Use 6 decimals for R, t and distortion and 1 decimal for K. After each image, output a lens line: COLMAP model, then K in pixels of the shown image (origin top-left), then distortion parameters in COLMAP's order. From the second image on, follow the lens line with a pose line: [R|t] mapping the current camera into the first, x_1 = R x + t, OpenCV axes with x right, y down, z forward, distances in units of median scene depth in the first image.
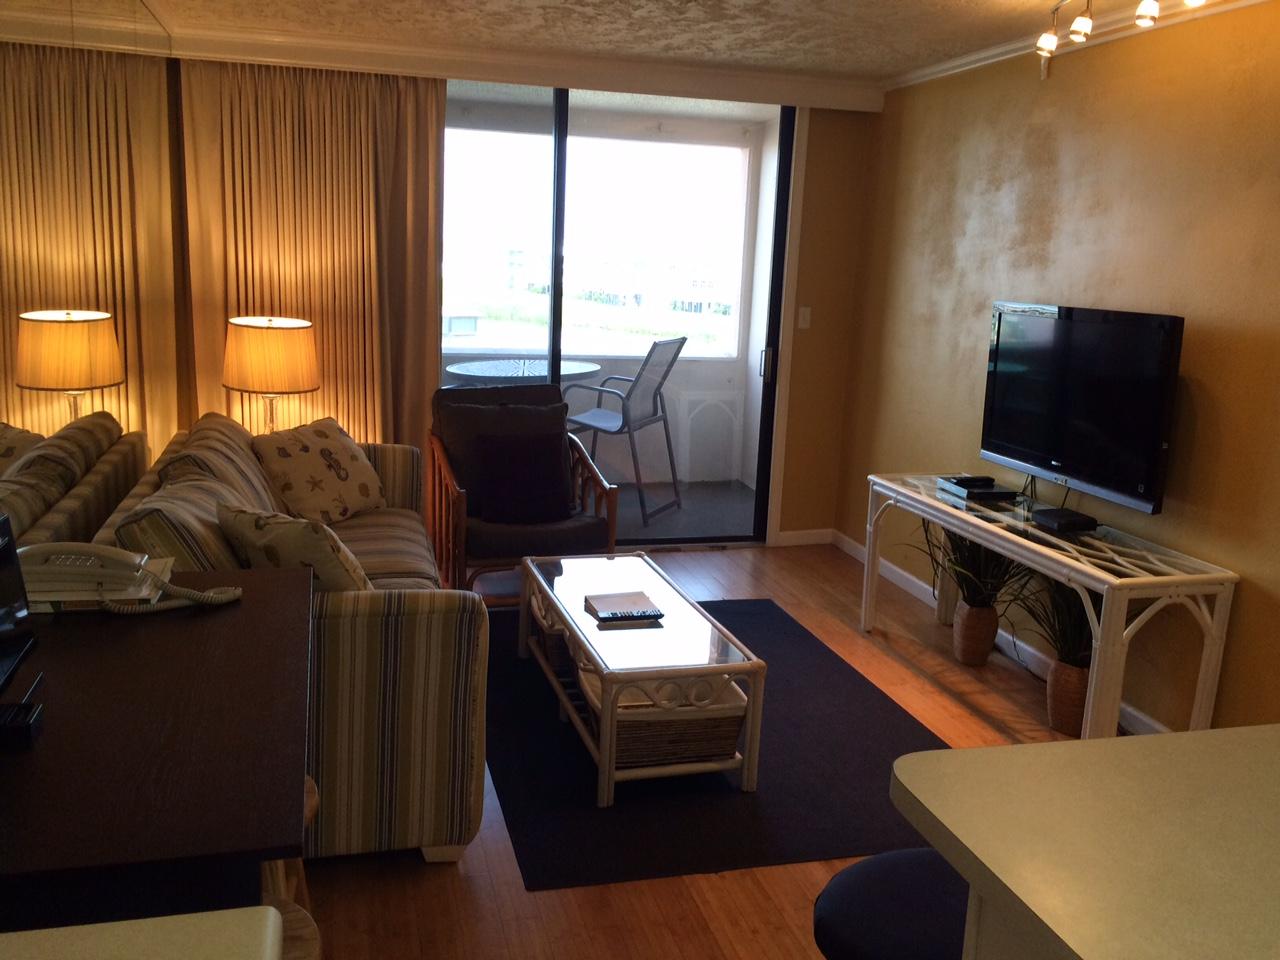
lens RADIAL K [[1084.6, 0, 633.7], [0, 1084.6, 477.7], [0, 0, 1]] dist [0.060955, -0.089946]
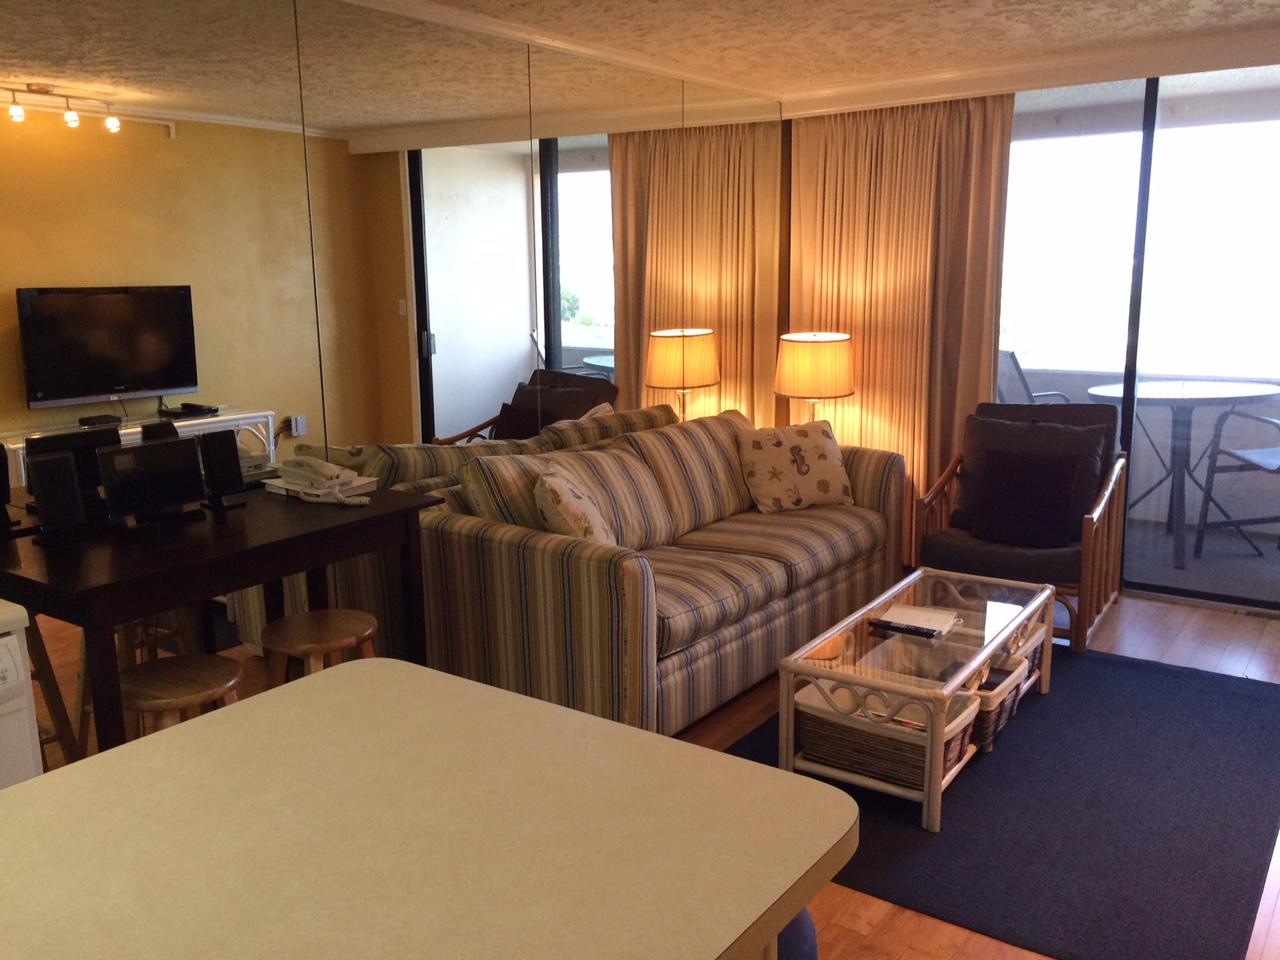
lens RADIAL K [[1084.6, 0, 633.7], [0, 1084.6, 477.7], [0, 0, 1]] dist [0.060955, -0.089946]
pose [[0.628624, 0.096843, -0.771656, 0.430128], [-0.116288, 0.992767, 0.029860, -0.006652], [0.768966, 0.070964, 0.635338, 0.129398]]
